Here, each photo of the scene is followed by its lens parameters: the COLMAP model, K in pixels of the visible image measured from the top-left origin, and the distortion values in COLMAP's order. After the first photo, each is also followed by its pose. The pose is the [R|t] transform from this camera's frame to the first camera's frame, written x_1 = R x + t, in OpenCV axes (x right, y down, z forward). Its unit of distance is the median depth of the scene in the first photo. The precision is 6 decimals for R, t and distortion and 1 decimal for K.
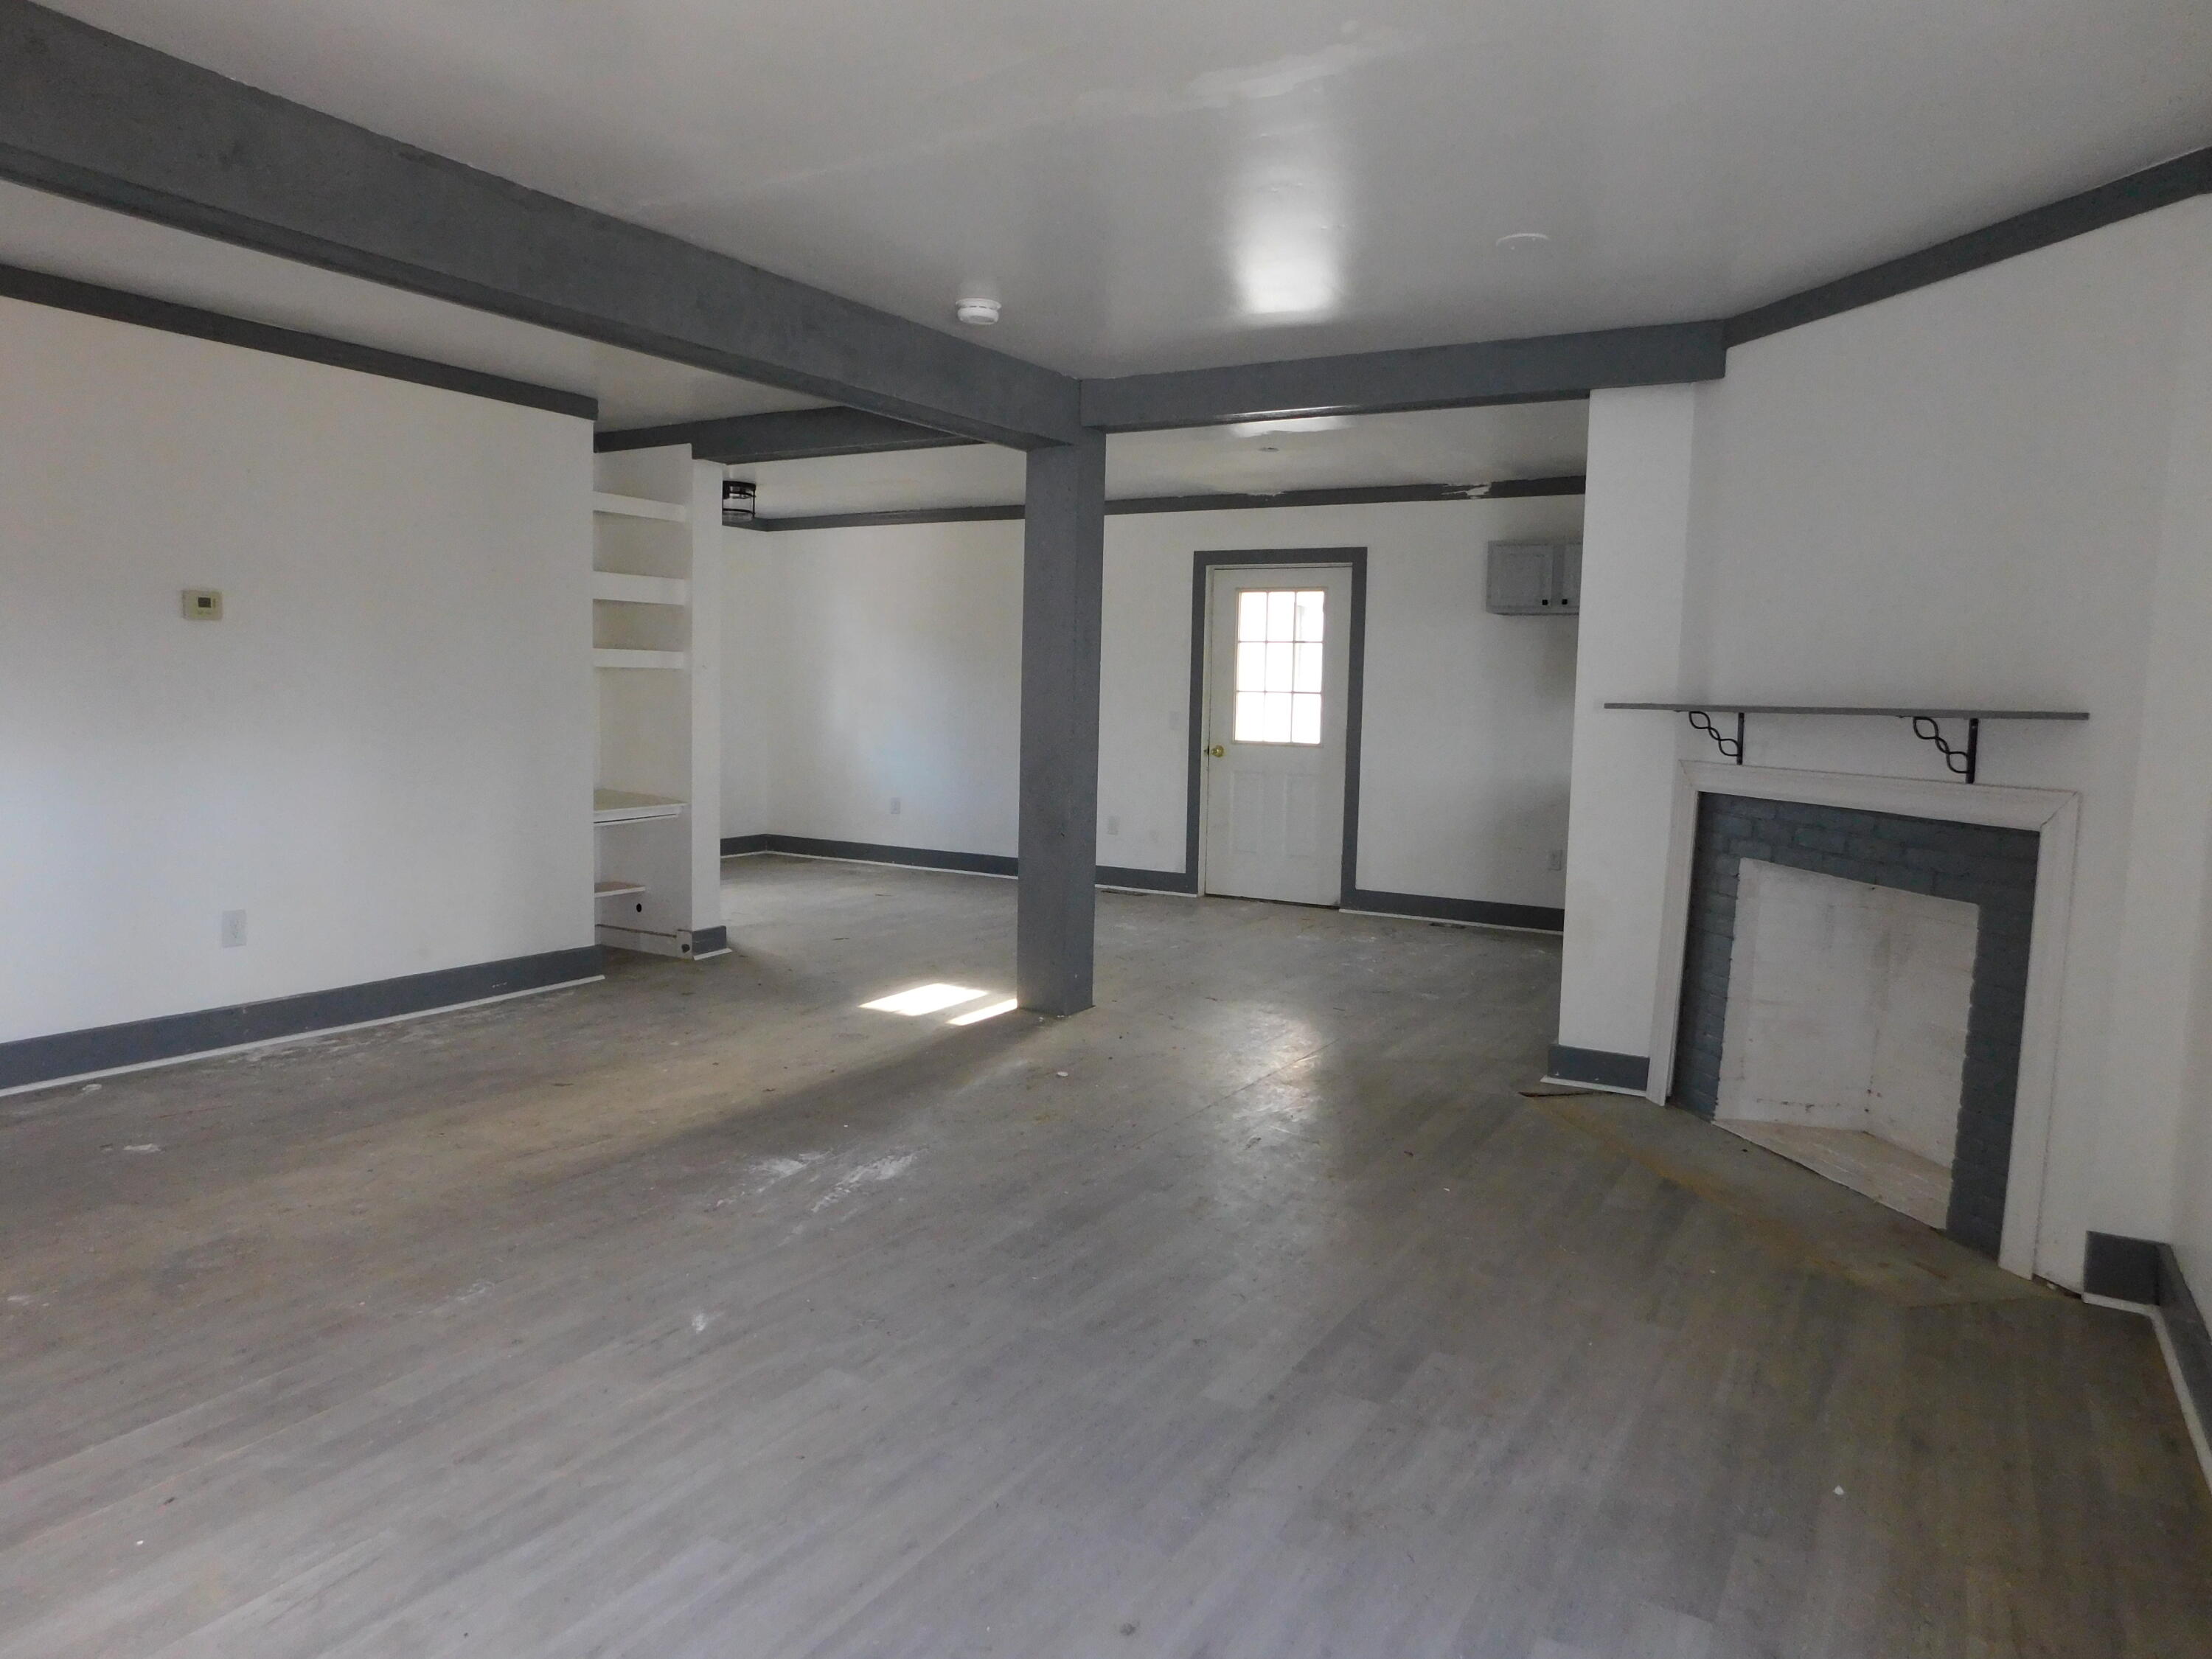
lens RADIAL K [[1447.3, 0, 1110.2], [0, 1447.3, 823.2], [0, 0, 1]] dist [-0.077887, 0.055813]
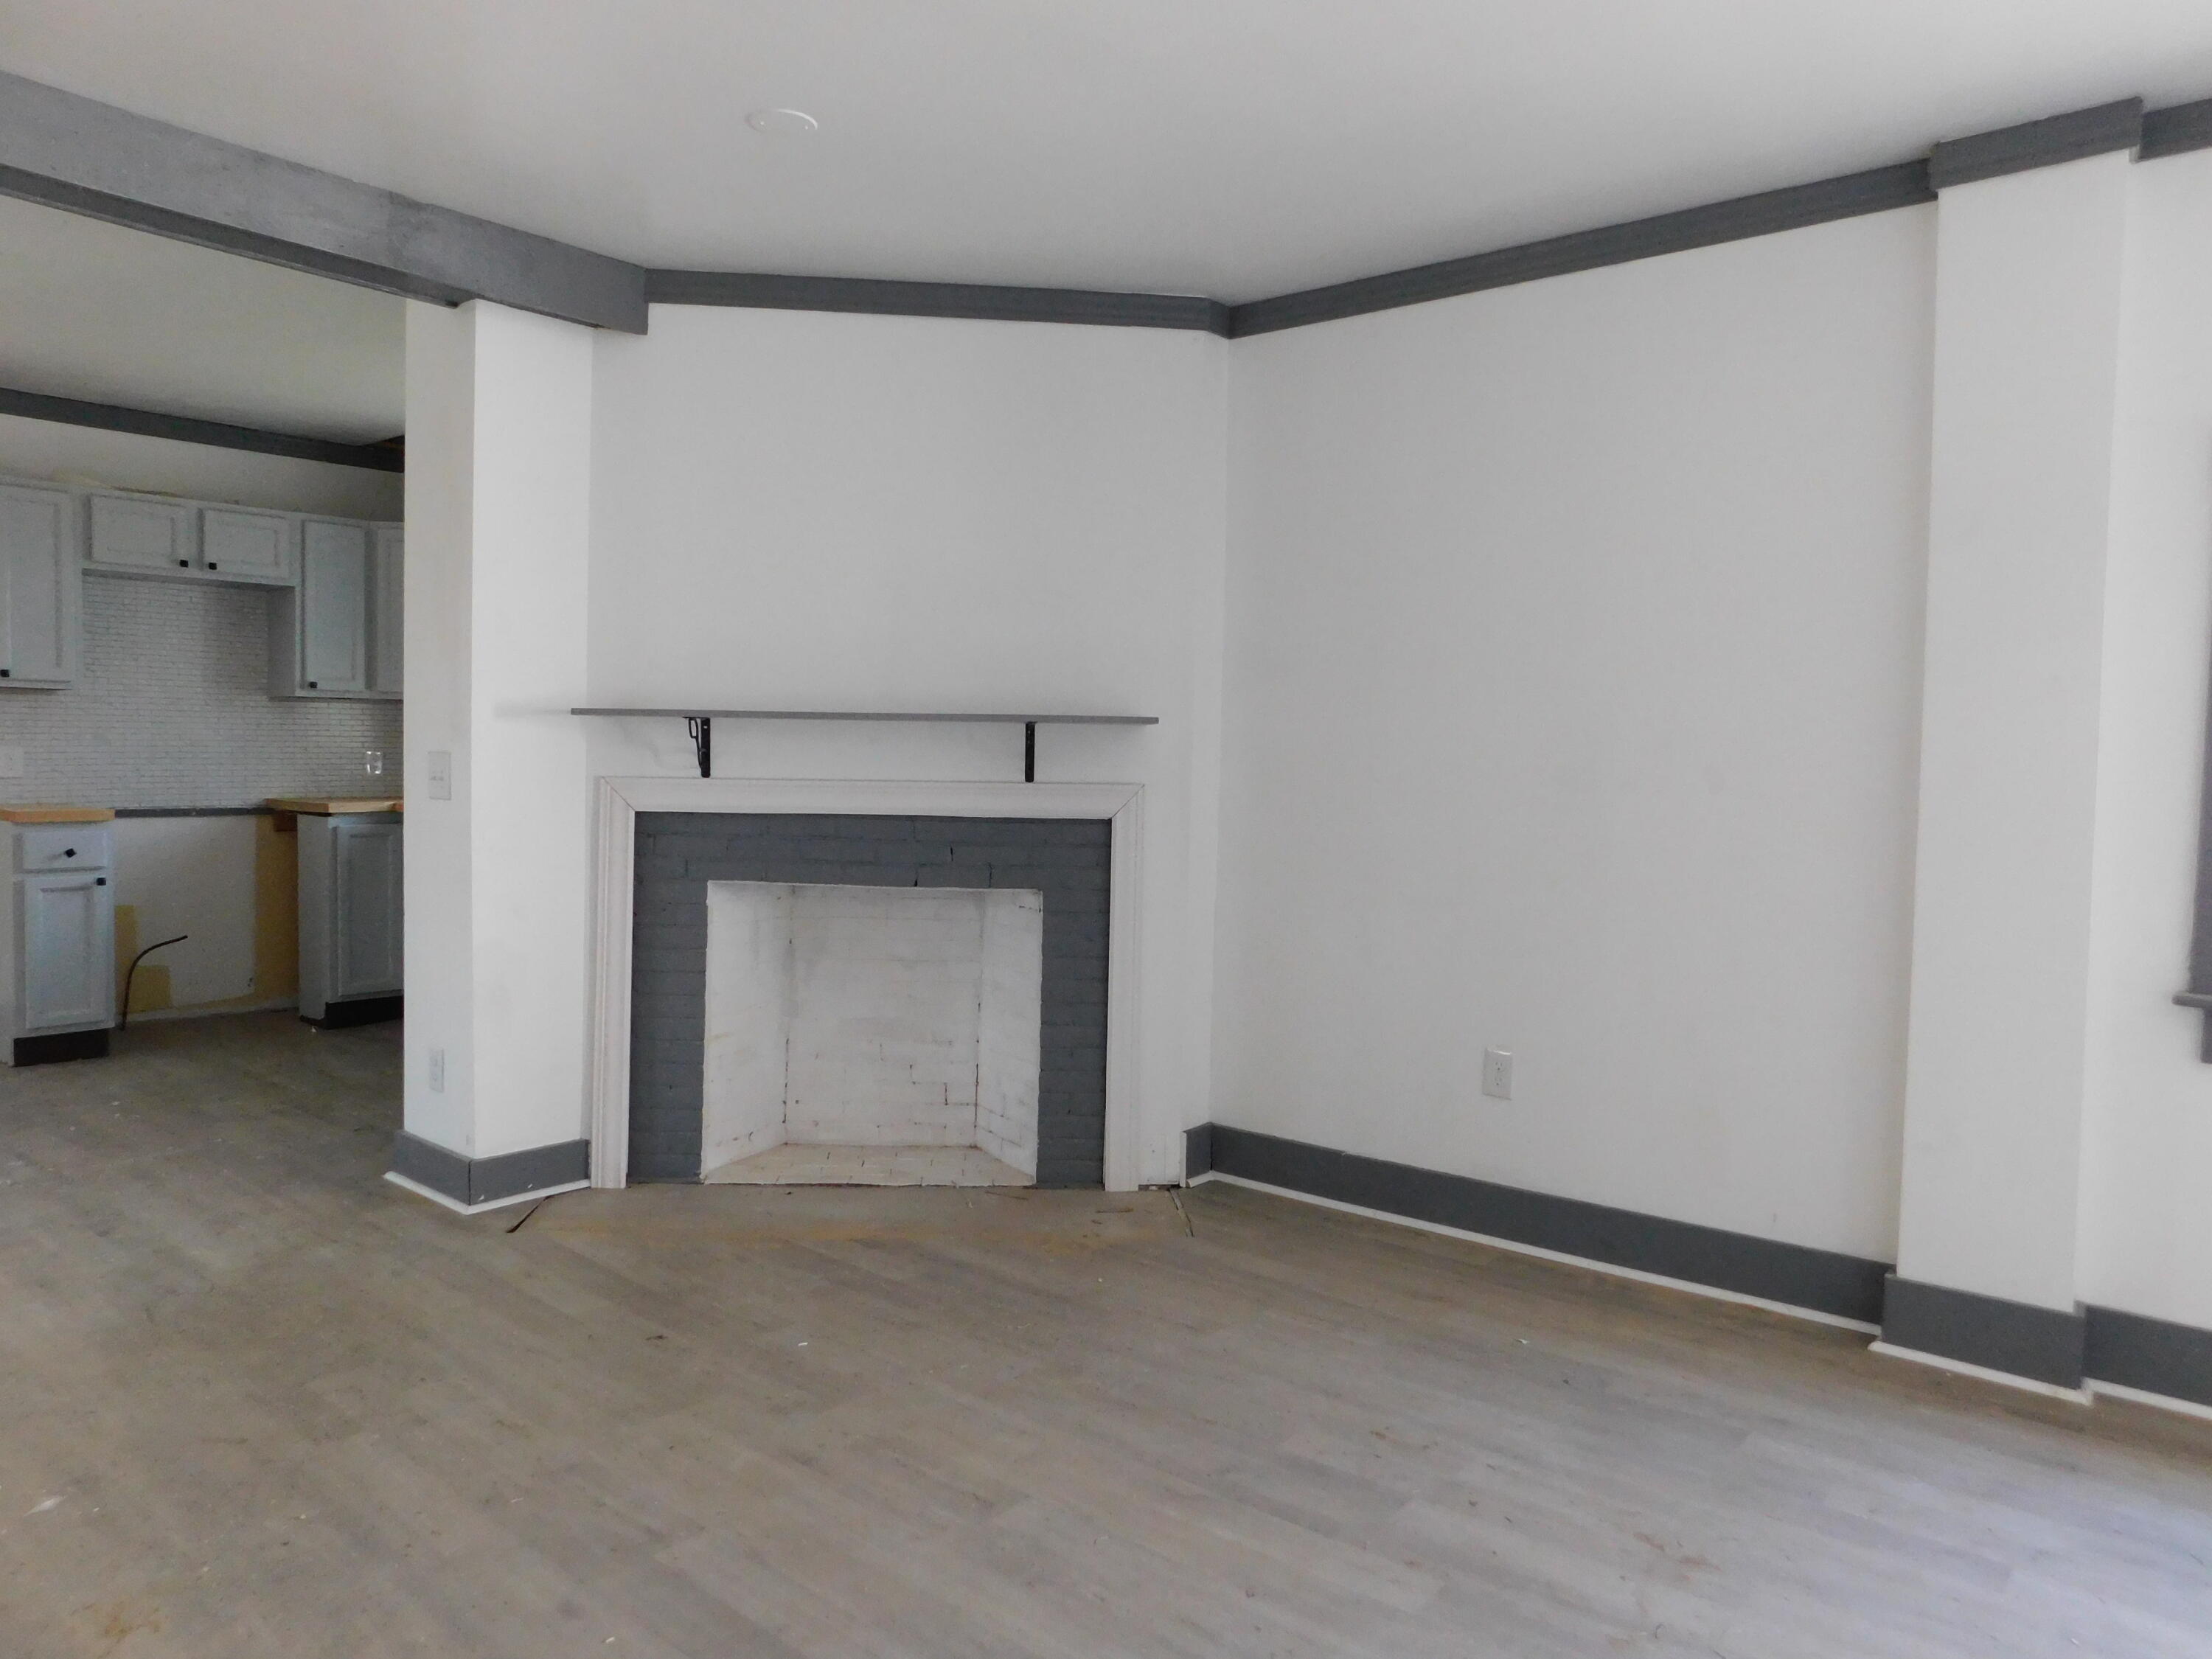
lens RADIAL K [[1447.3, 0, 1110.2], [0, 1447.3, 823.2], [0, 0, 1]] dist [-0.077887, 0.055813]
pose [[0.162856, -0.068185, 0.984291, -0.491657], [0.075591, 0.995539, 0.056457, -0.053655], [-0.983750, 0.065209, 0.167284, 0.728242]]
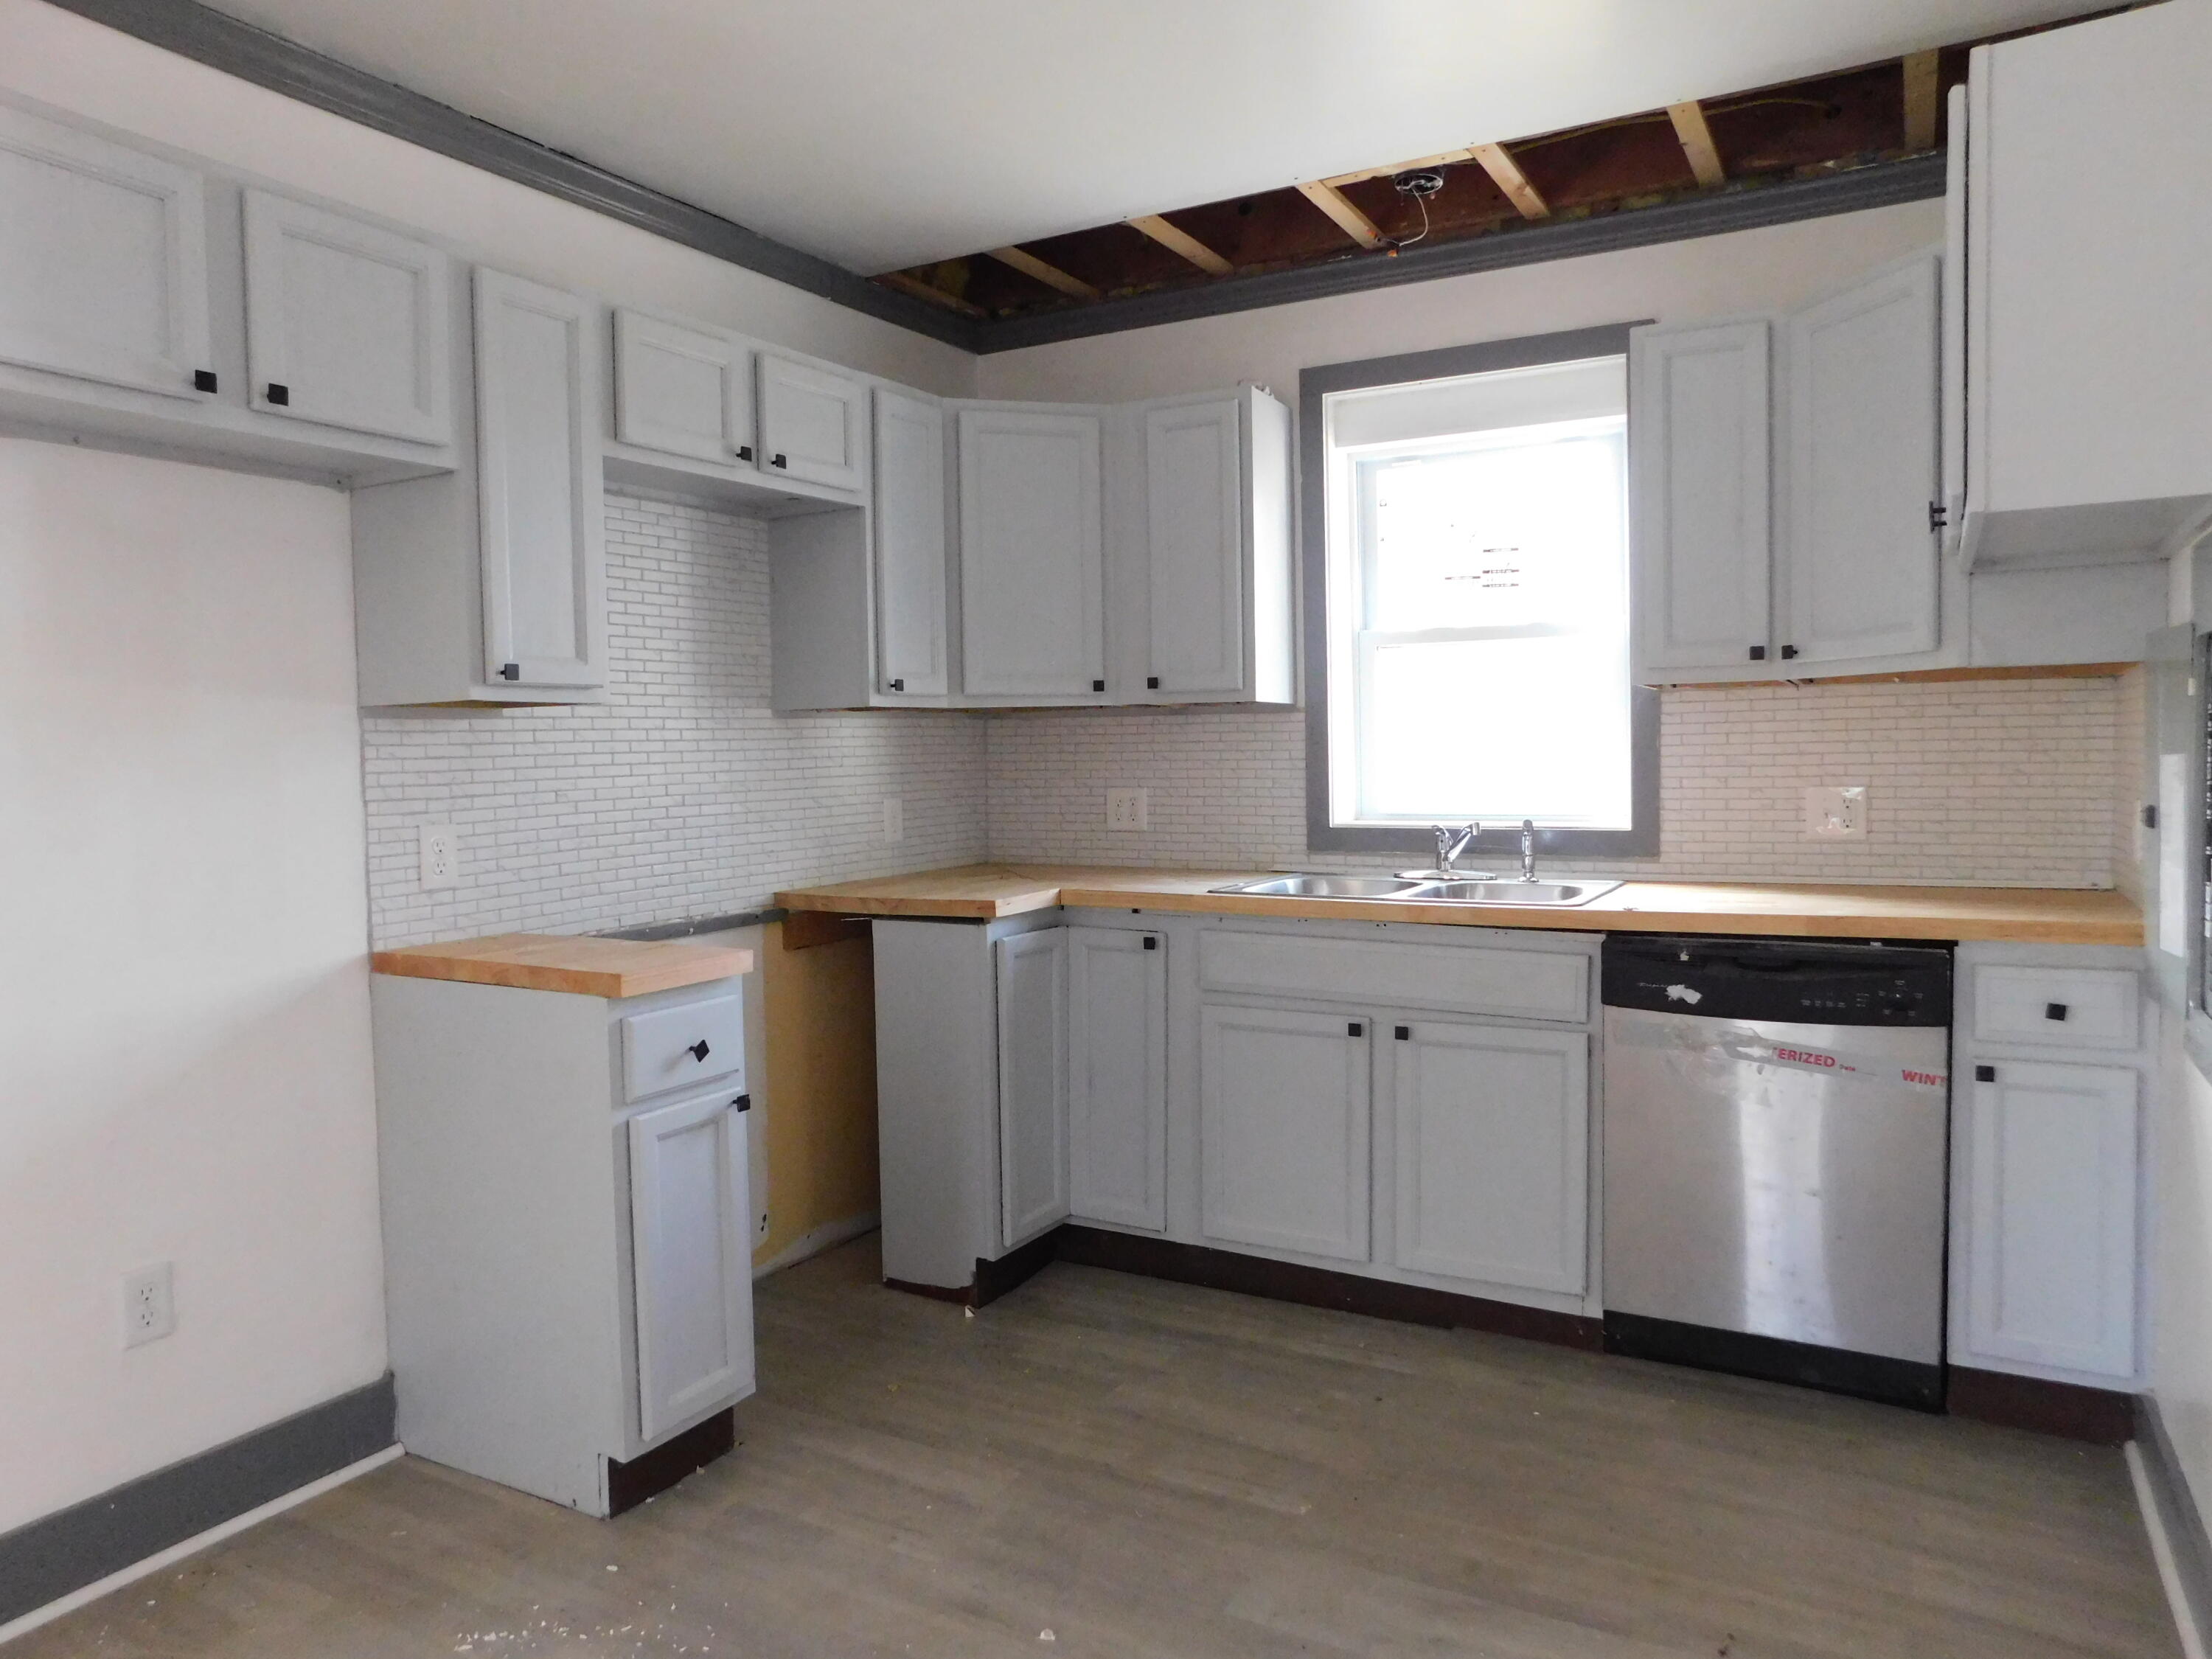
lens RADIAL K [[1447.3, 0, 1110.2], [0, 1447.3, 823.2], [0, 0, 1]] dist [-0.077887, 0.055813]
pose [[-0.021797, -0.070937, 0.997243, -0.116926], [0.107977, 0.991478, 0.072887, -0.124112], [-0.993914, 0.109268, -0.013951, 1.458030]]
